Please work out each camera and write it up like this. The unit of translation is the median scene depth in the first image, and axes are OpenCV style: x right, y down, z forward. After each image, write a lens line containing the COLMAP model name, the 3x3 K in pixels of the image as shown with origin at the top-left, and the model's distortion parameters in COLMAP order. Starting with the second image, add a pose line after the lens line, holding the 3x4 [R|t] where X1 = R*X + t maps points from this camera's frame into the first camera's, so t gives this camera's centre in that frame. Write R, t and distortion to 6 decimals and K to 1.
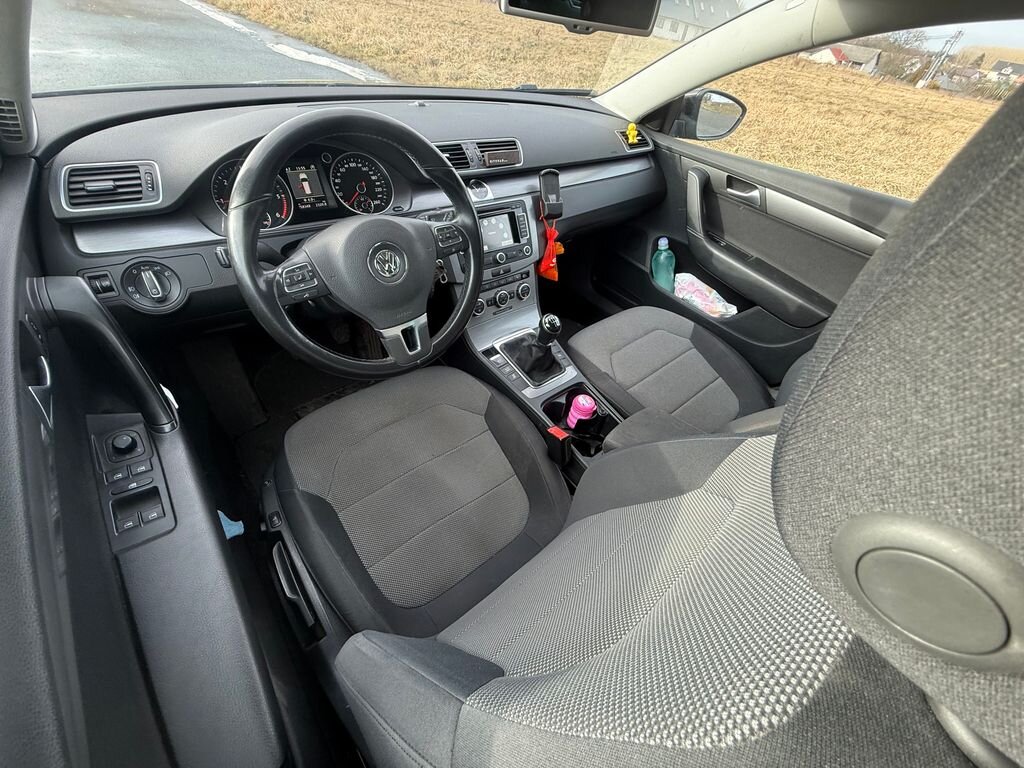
lens RADIAL K [[408.3, 0, 506.0], [0, 408.3, 383.9], [0, 0, 1]] dist [0.001229, 0.000200]
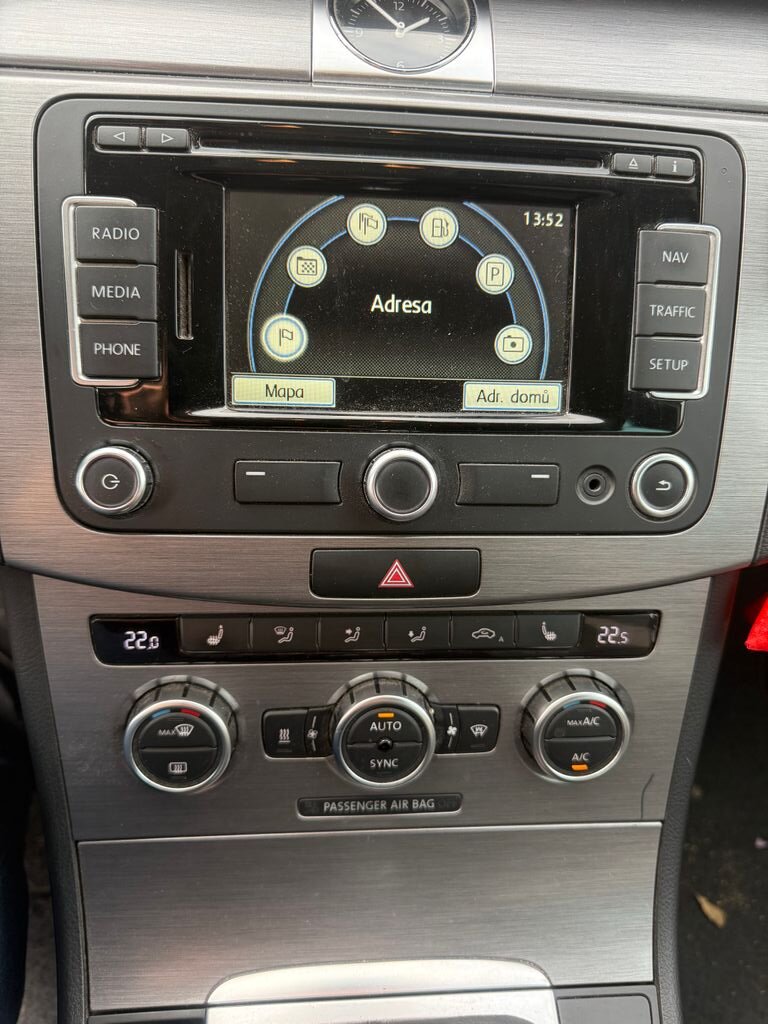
lens RADIAL K [[775.5, 0, 388.4], [0, 775.5, 521.2], [0, 0, 1]] dist [-0.008115, 0.000141]
pose [[0.813389, 0.289327, -0.504667, 0.109313], [-0.372059, 0.925642, -0.068985, -0.256359], [0.447181, 0.243878, 0.860554, 0.719376]]
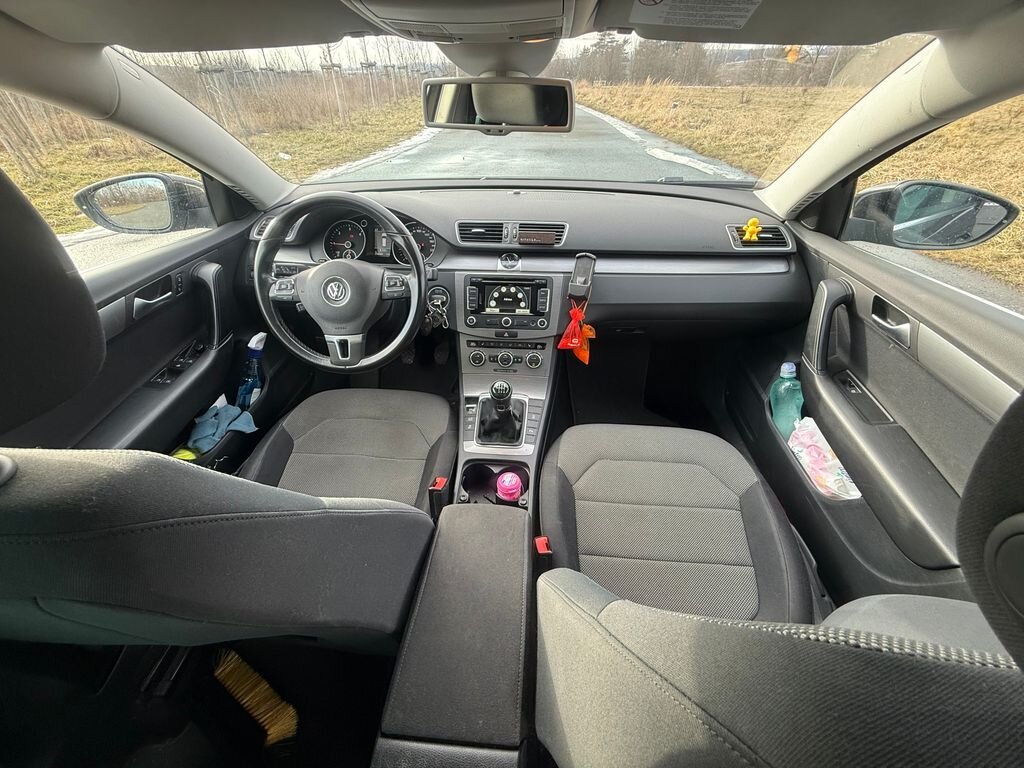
lens RADIAL K [[408.3, 0, 506.0], [0, 408.3, 383.9], [0, 0, 1]] dist [0.001229, 0.000200]
pose [[0.704960, 0.311425, -0.637217, 0.670825], [-0.414194, 0.910089, -0.013443, -0.133535], [0.575738, 0.273408, 0.770567, 0.195531]]
